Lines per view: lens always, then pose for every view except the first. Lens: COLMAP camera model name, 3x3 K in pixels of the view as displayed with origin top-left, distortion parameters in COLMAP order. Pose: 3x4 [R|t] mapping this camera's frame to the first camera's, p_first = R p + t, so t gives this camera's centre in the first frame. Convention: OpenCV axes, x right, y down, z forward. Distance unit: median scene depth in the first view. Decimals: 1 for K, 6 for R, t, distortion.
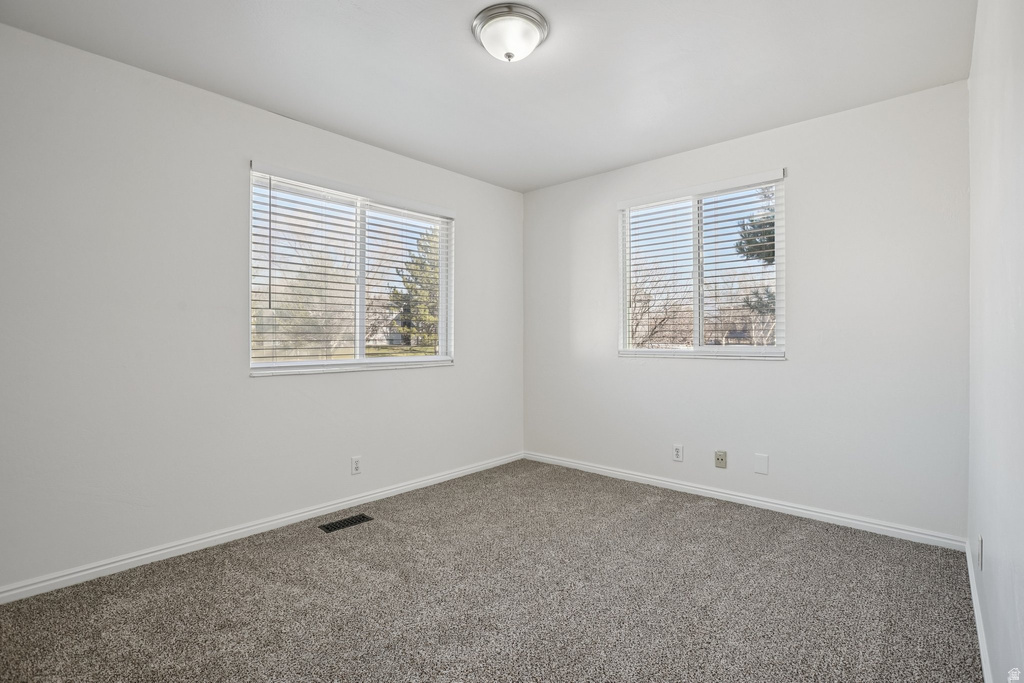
lens RADIAL K [[480.3, 0, 520.6], [0, 480.3, 338.5], [0, 0, 1]] dist [-0.049061, 0.017660]
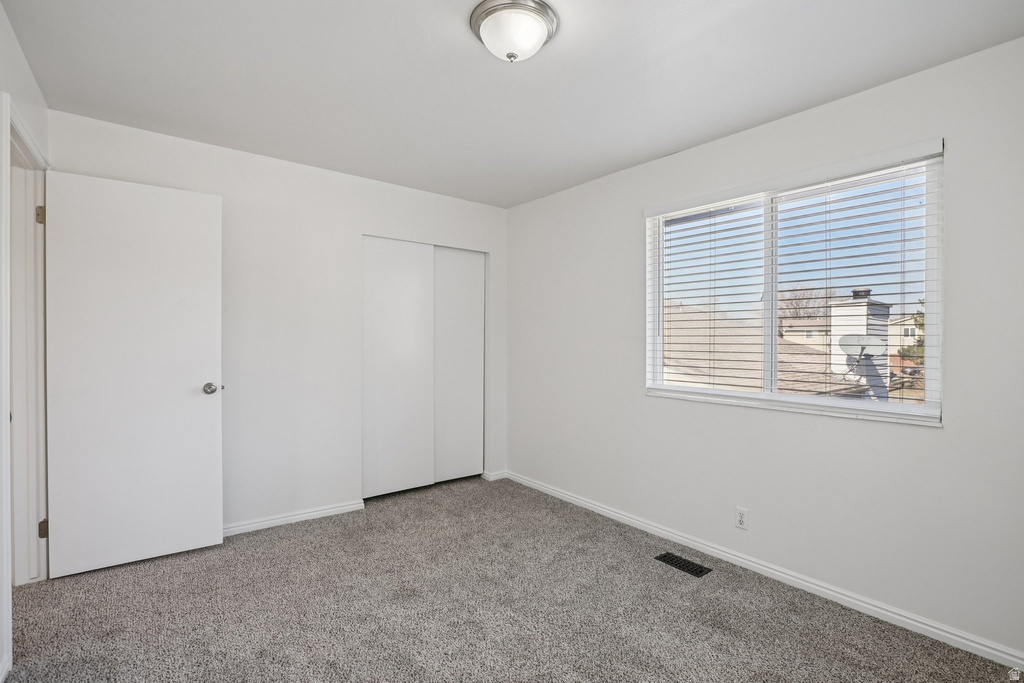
lens RADIAL K [[480.3, 0, 520.6], [0, 480.3, 338.5], [0, 0, 1]] dist [-0.049061, 0.017660]
pose [[-0.169363, -0.003647, -0.985547, 0.607934], [-0.014406, 0.999895, -0.001225, -0.049148], [0.985448, 0.013990, -0.169398, 0.840909]]
